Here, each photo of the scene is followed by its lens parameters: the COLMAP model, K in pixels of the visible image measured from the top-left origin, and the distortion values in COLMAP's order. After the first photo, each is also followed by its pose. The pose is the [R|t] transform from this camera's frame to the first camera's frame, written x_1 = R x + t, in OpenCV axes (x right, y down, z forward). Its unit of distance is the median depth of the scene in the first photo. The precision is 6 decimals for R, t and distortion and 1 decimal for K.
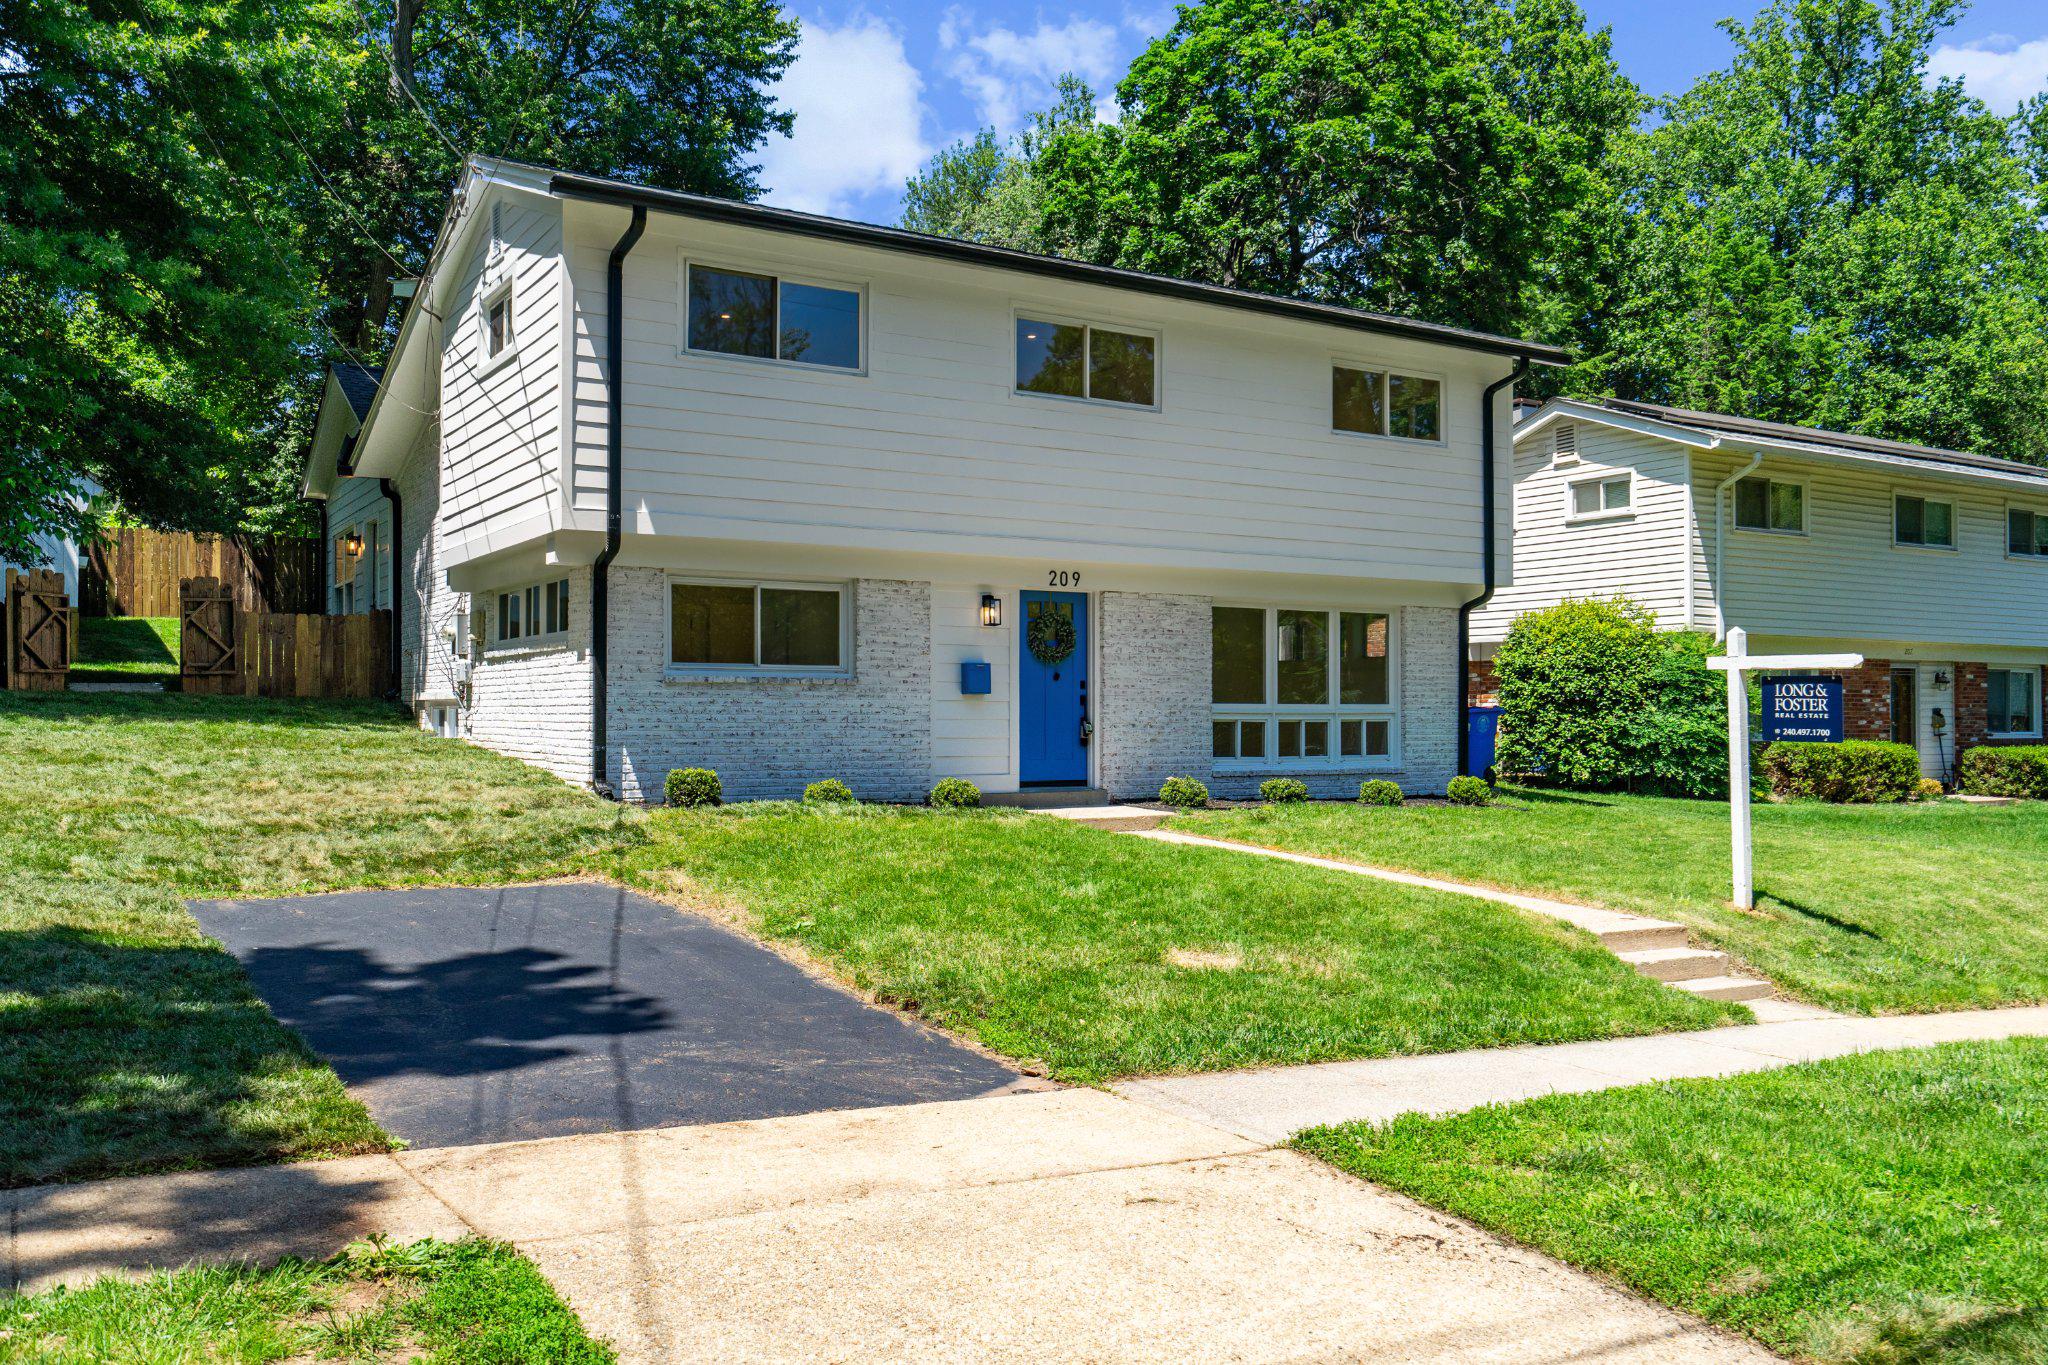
lens RADIAL K [[1623.3, 0, 1024.0], [0, 1623.3, 682.5], [0, 0, 1]] dist [0.000927, 0.000773]
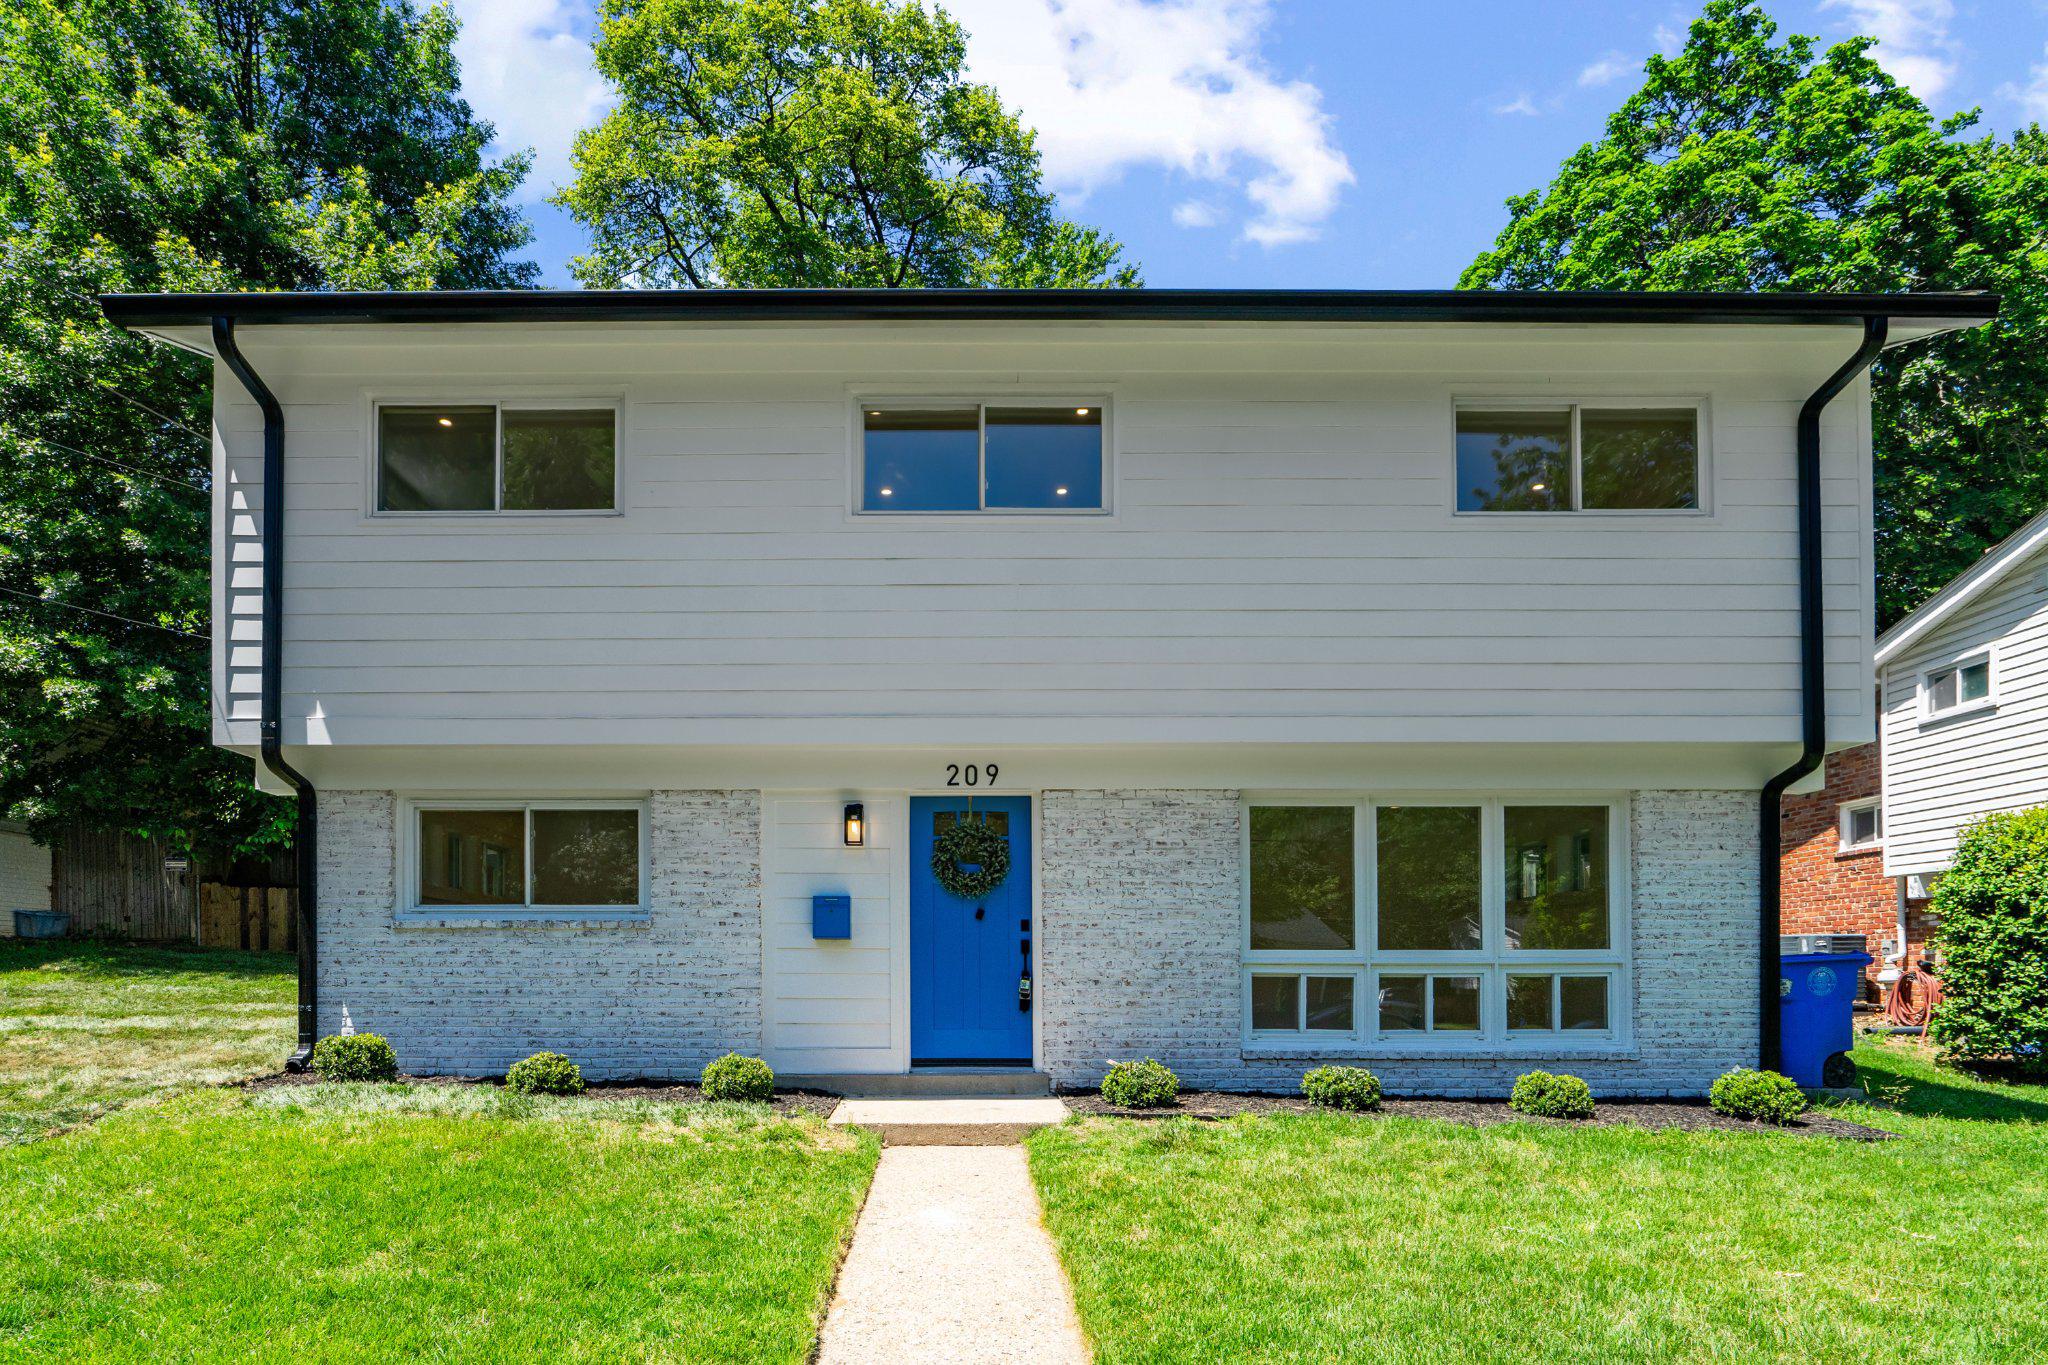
lens RADIAL K [[1008.2, 0, 1023.4], [0, 1008.2, 973.0], [0, 0, 1]] dist [-0.003878, -0.000572]
pose [[0.845898, -0.004877, -0.533322, 0.268021], [0.011964, 0.999880, 0.009833, 0.017819], [0.533210, -0.014699, 0.845855, 0.611461]]
